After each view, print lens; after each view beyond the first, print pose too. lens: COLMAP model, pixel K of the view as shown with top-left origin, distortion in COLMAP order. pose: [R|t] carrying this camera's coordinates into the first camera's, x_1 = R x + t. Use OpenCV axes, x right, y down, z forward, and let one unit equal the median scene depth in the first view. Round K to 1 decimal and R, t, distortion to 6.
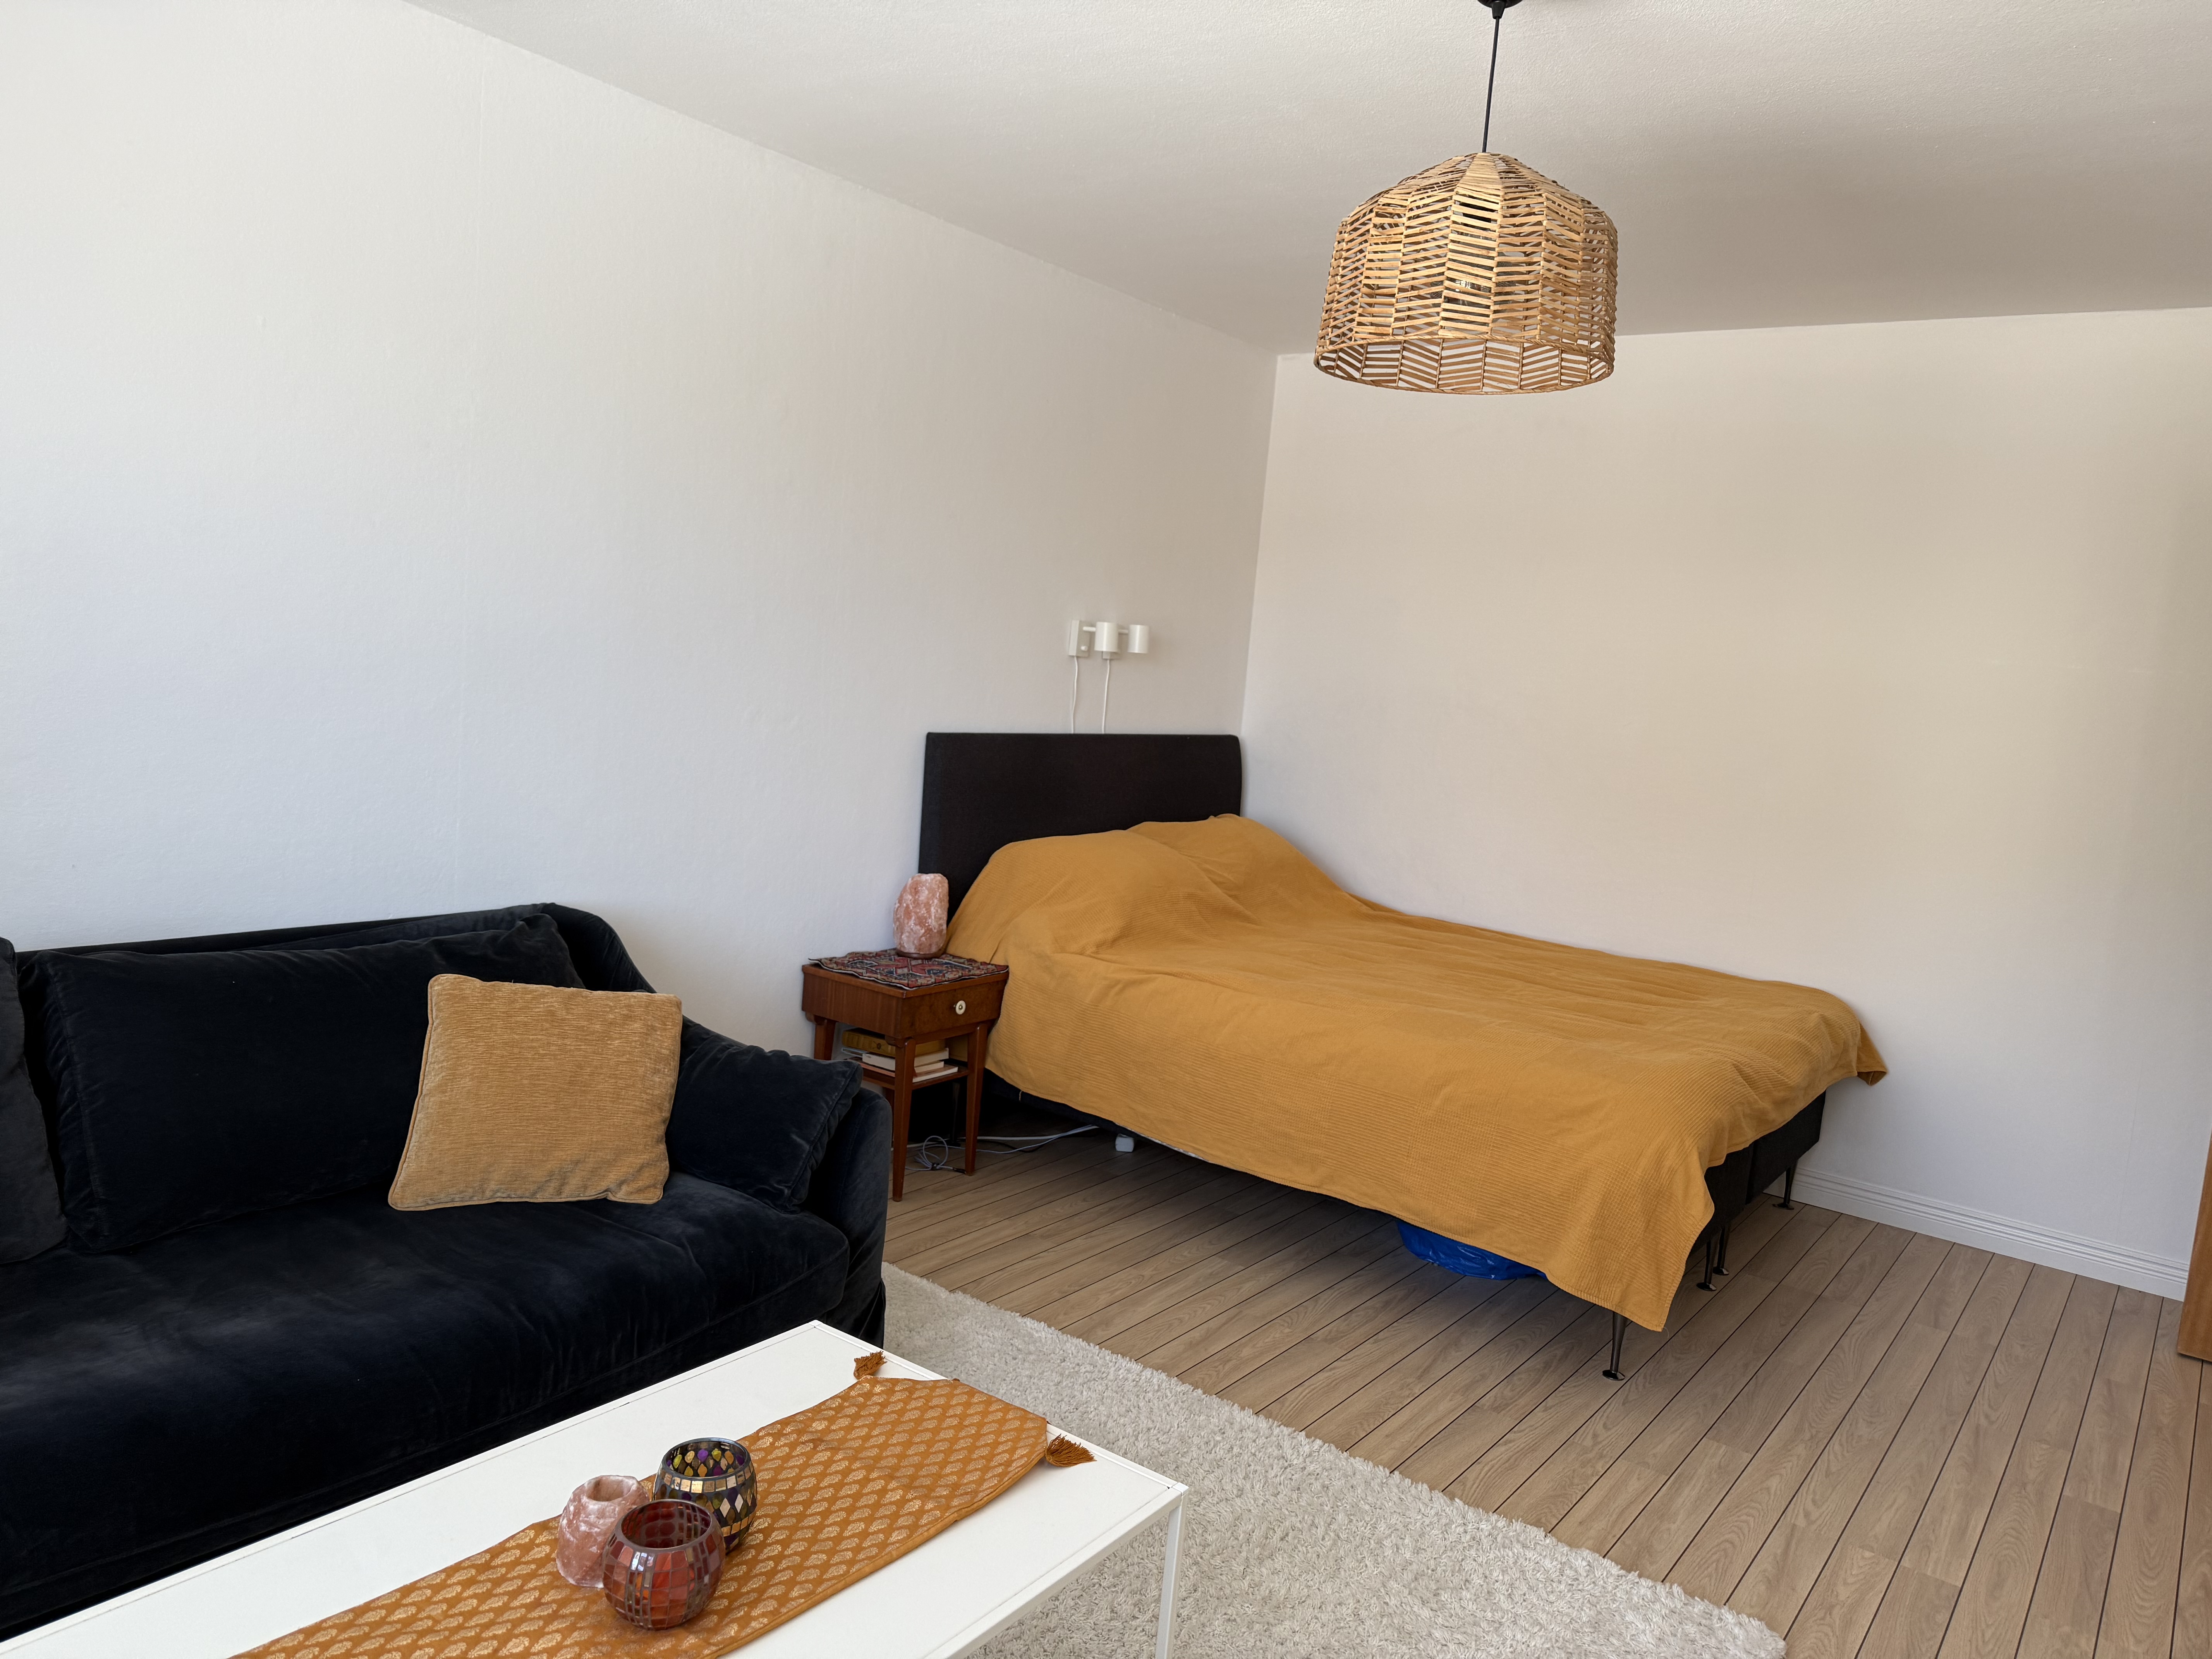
lens RADIAL K [[1554.2, 0, 1110.4], [0, 1554.2, 831.0], [0, 0, 1]] dist [0.073764, -0.090837]
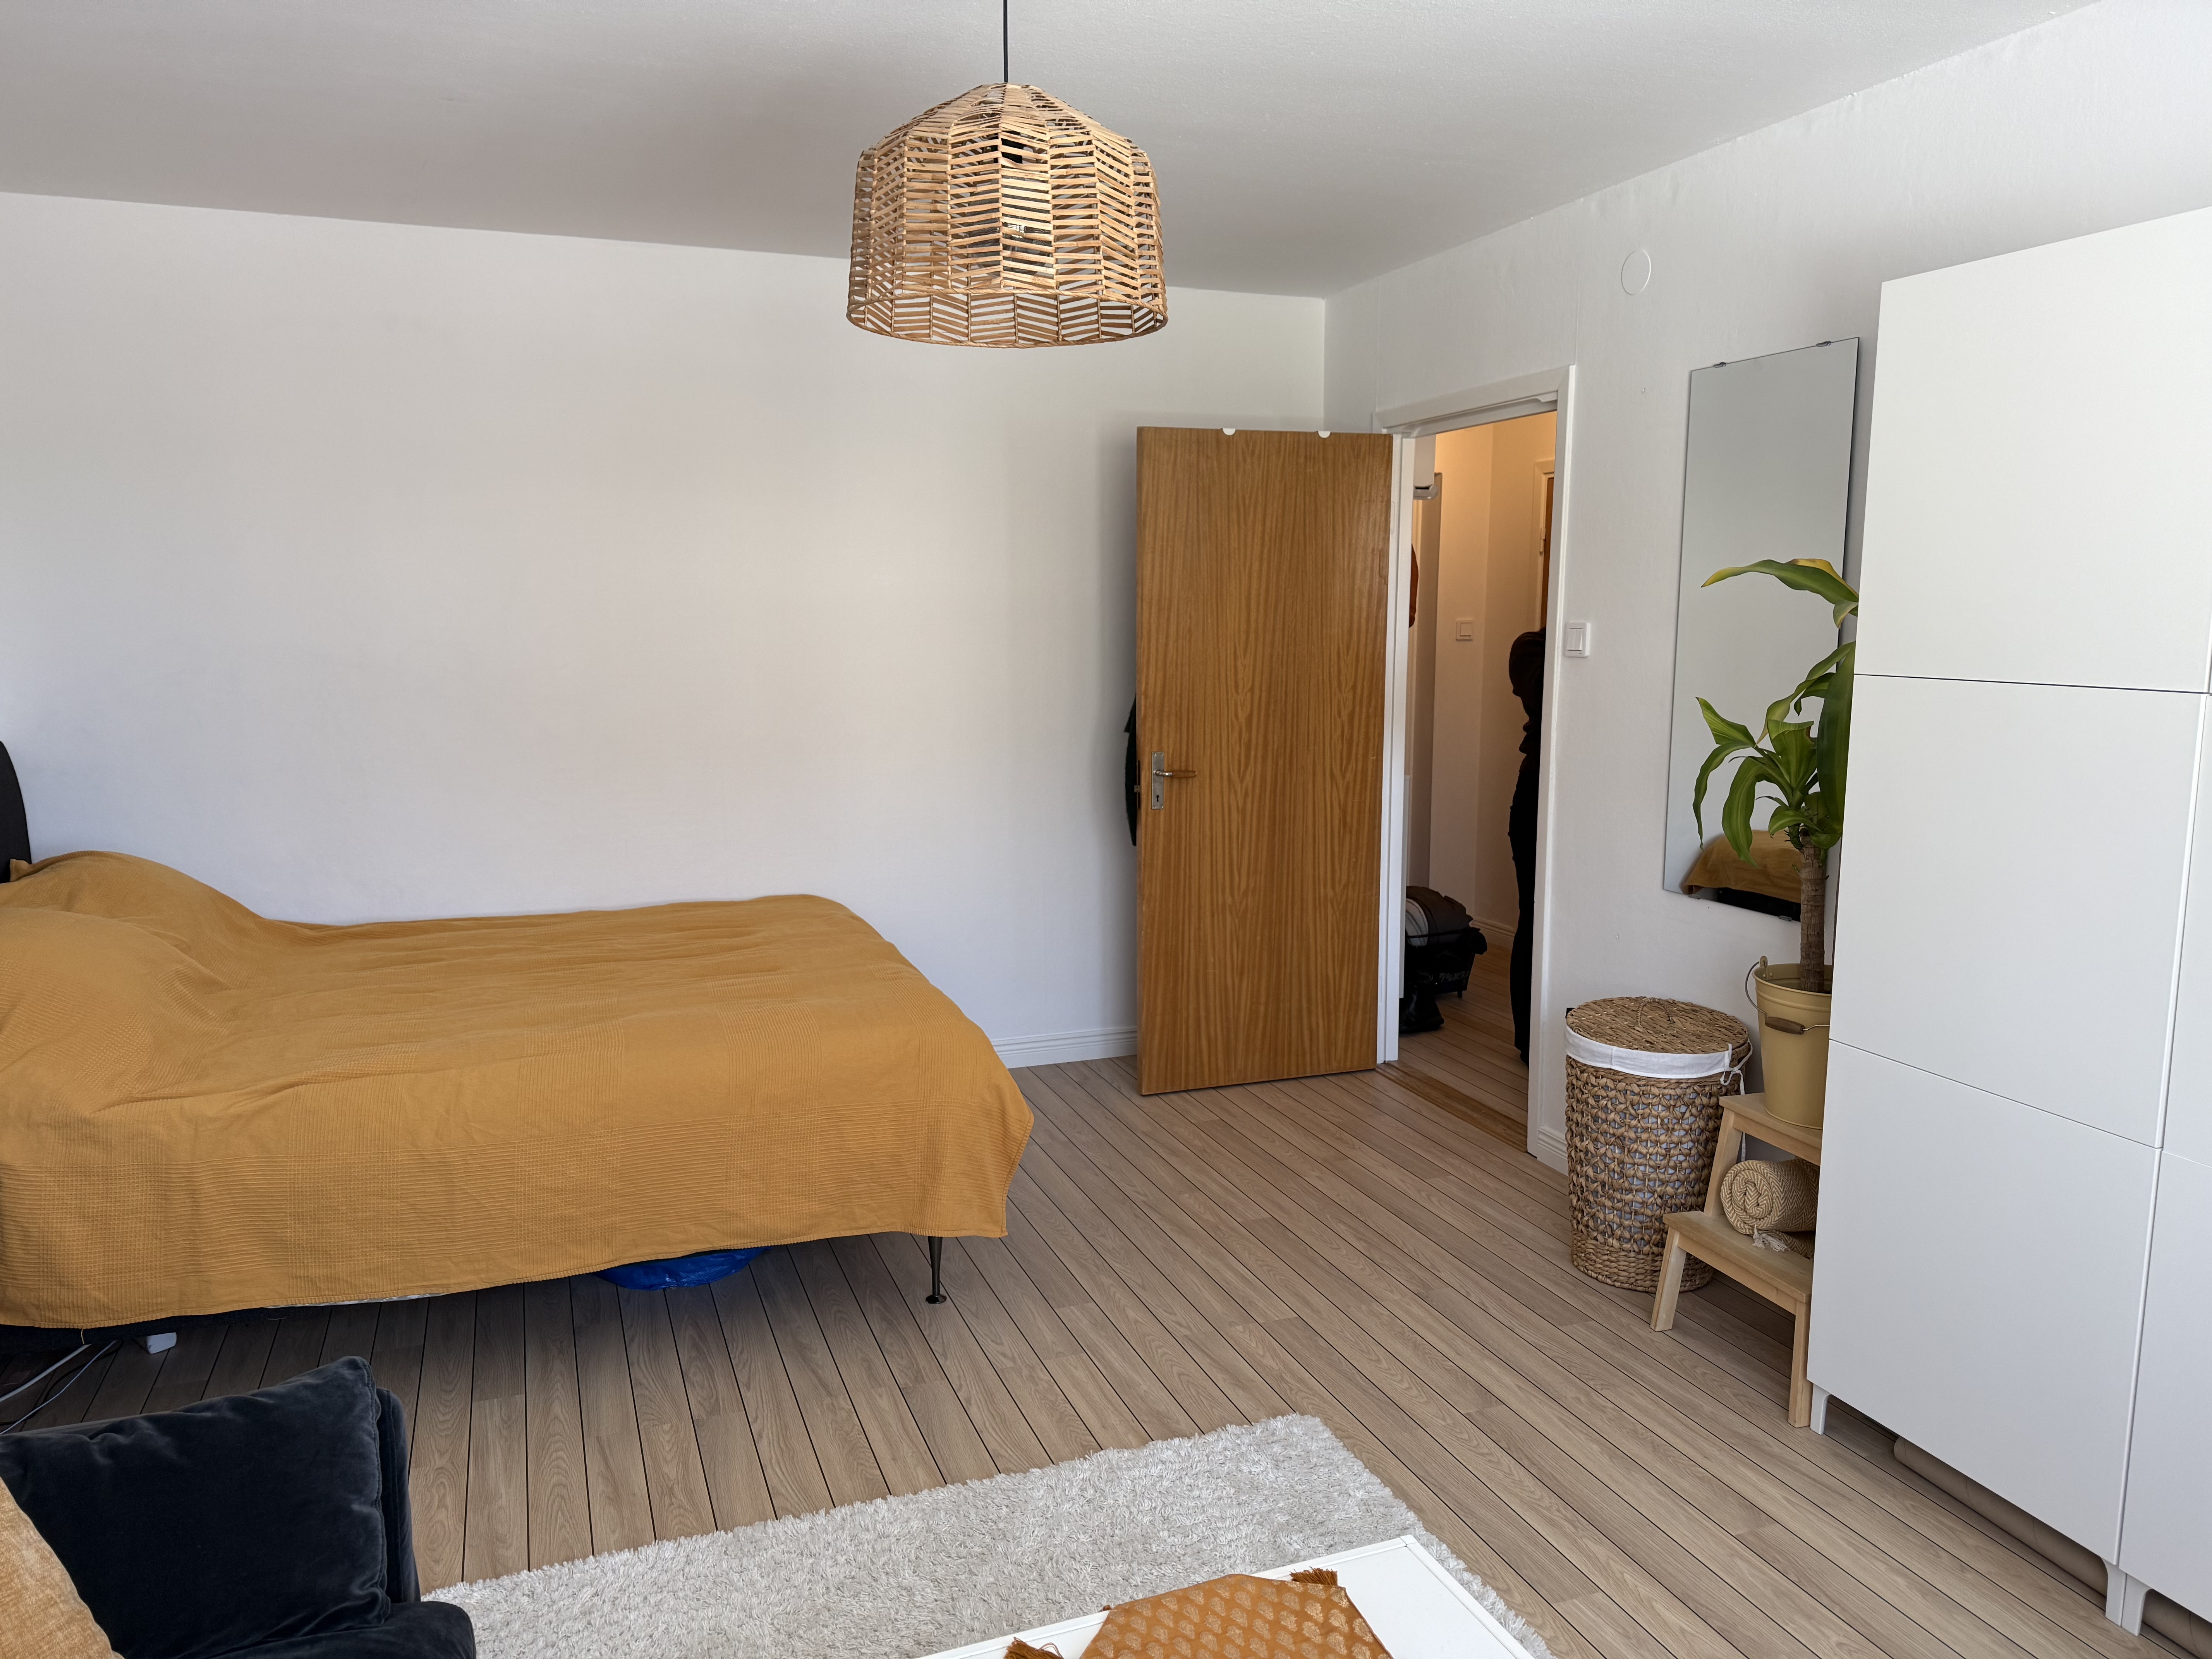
lens RADIAL K [[1554.2, 0, 1080.6], [0, 1554.2, 834.3], [0, 0, 1]] dist [0.073764, -0.090837]
pose [[0.545988, -0.203808, 0.812625, -0.425796], [0.146203, 0.978254, 0.147117, -0.097279], [-0.824937, 0.038484, 0.563913, 0.343789]]
